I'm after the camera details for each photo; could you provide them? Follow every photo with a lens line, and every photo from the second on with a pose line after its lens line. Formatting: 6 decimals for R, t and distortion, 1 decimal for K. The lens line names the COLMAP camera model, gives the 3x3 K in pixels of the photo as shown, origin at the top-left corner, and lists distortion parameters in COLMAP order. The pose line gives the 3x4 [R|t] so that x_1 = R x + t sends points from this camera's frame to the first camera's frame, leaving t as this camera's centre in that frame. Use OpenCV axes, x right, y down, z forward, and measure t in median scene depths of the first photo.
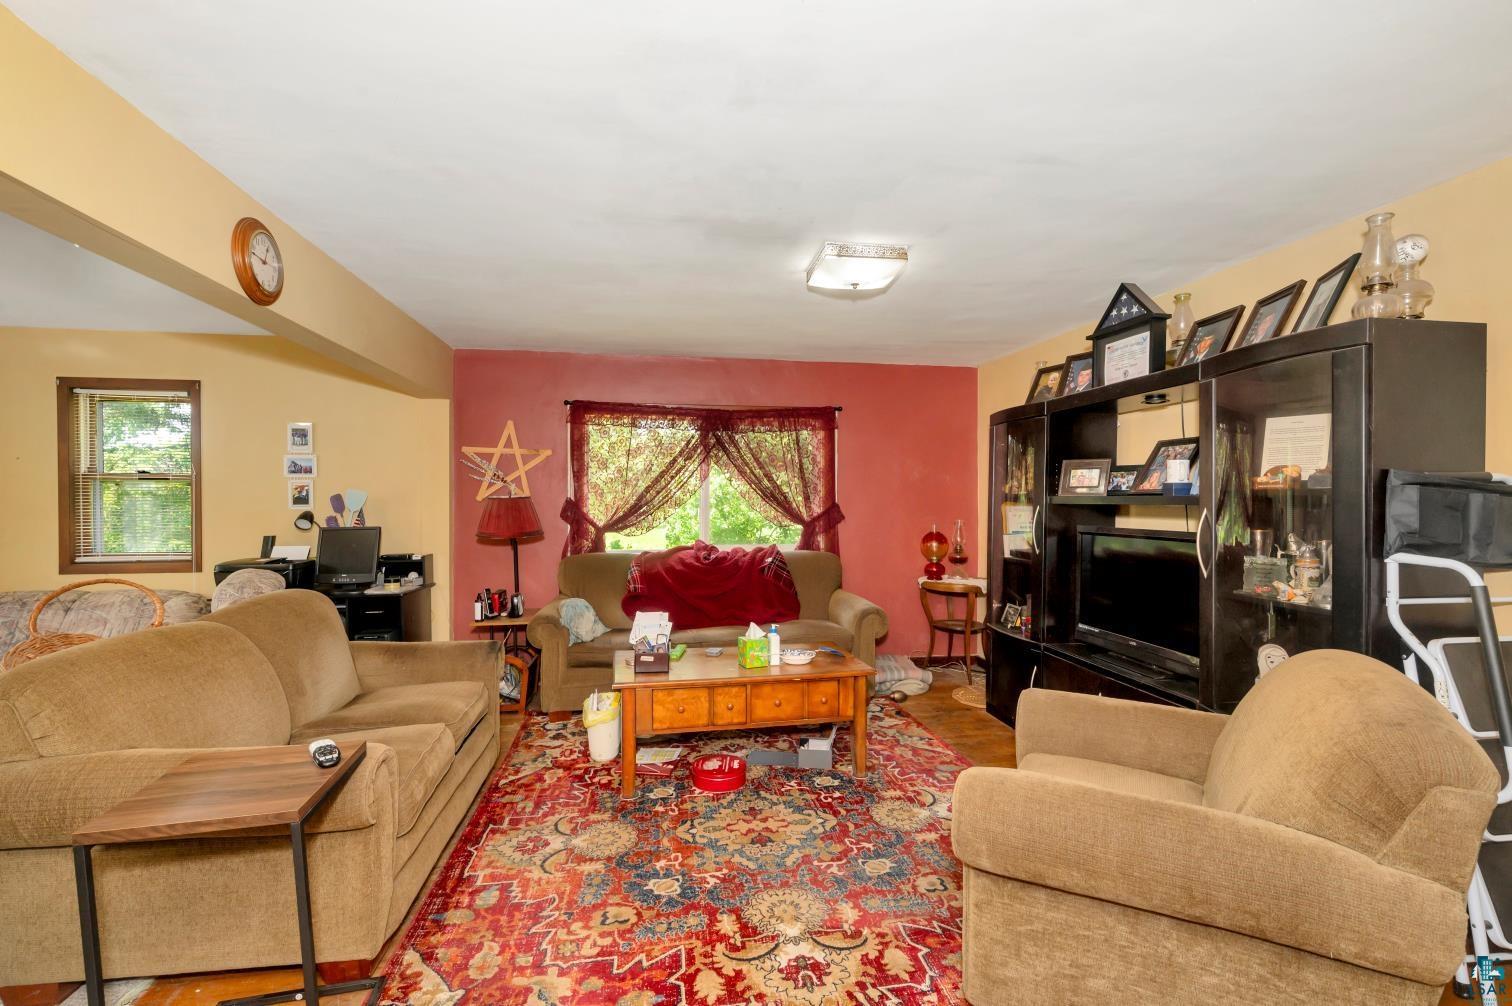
lens RADIAL K [[672.5, 0, 757.5], [0, 672.5, 507.5], [0, 0, 1]] dist [0.000603, 0.000032]
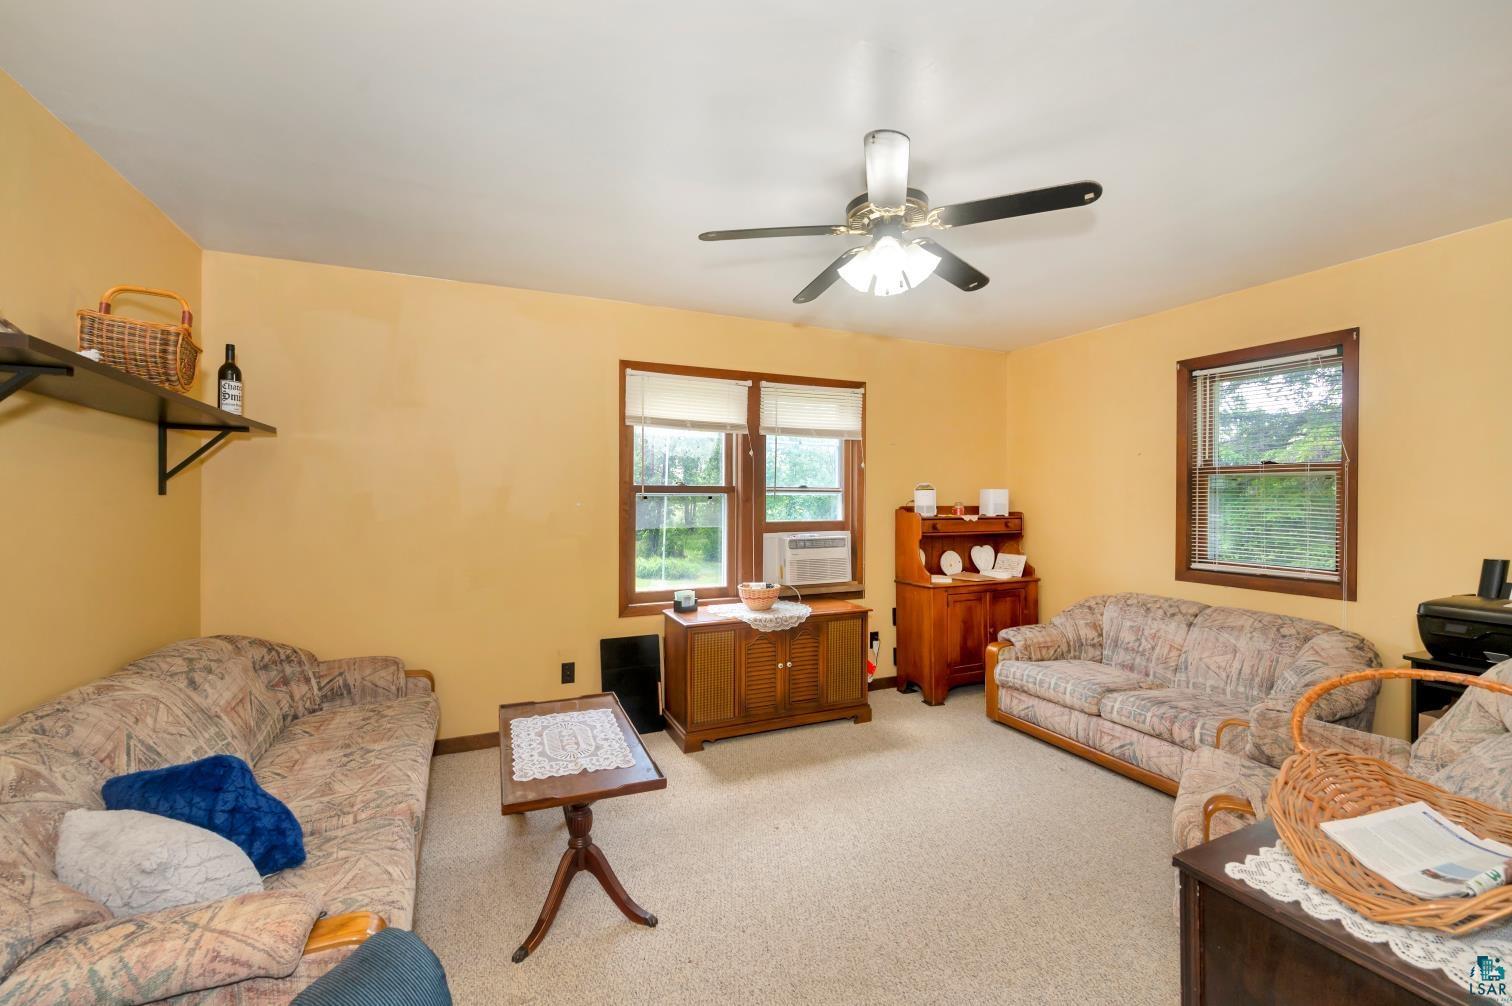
lens RADIAL K [[634.5, 0, 756.4], [0, 634.5, 498.2], [0, 0, 1]] dist [-0.000582, -0.000102]
pose [[0.276108, 0.006736, -0.961103, -0.366293], [-0.015512, 0.999876, 0.002551, -0.003361], [0.961001, 0.014204, 0.276179, 0.218676]]
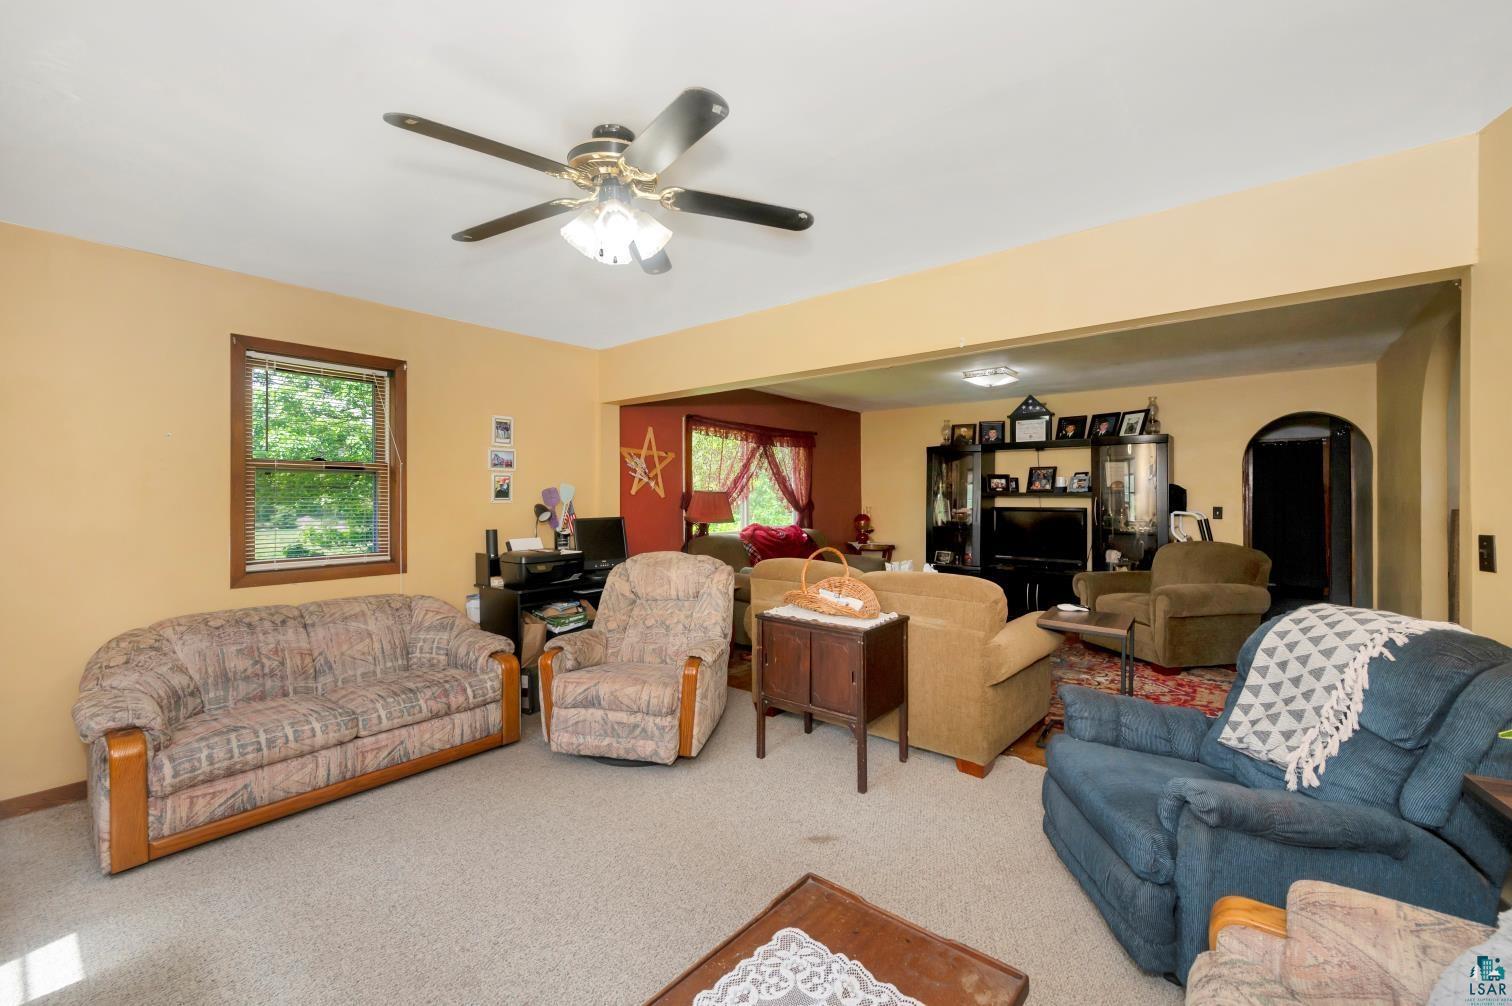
lens RADIAL K [[619.2, 0, 754.9], [0, 619.2, 500.7], [0, 0, 1]] dist [0.000108, 0.000081]
pose [[0.748574, -0.004662, 0.663035, -1.030112], [0.005432, 0.999985, 0.000898, 0.001143], [-0.663029, 0.002929, 0.748588, 0.065498]]
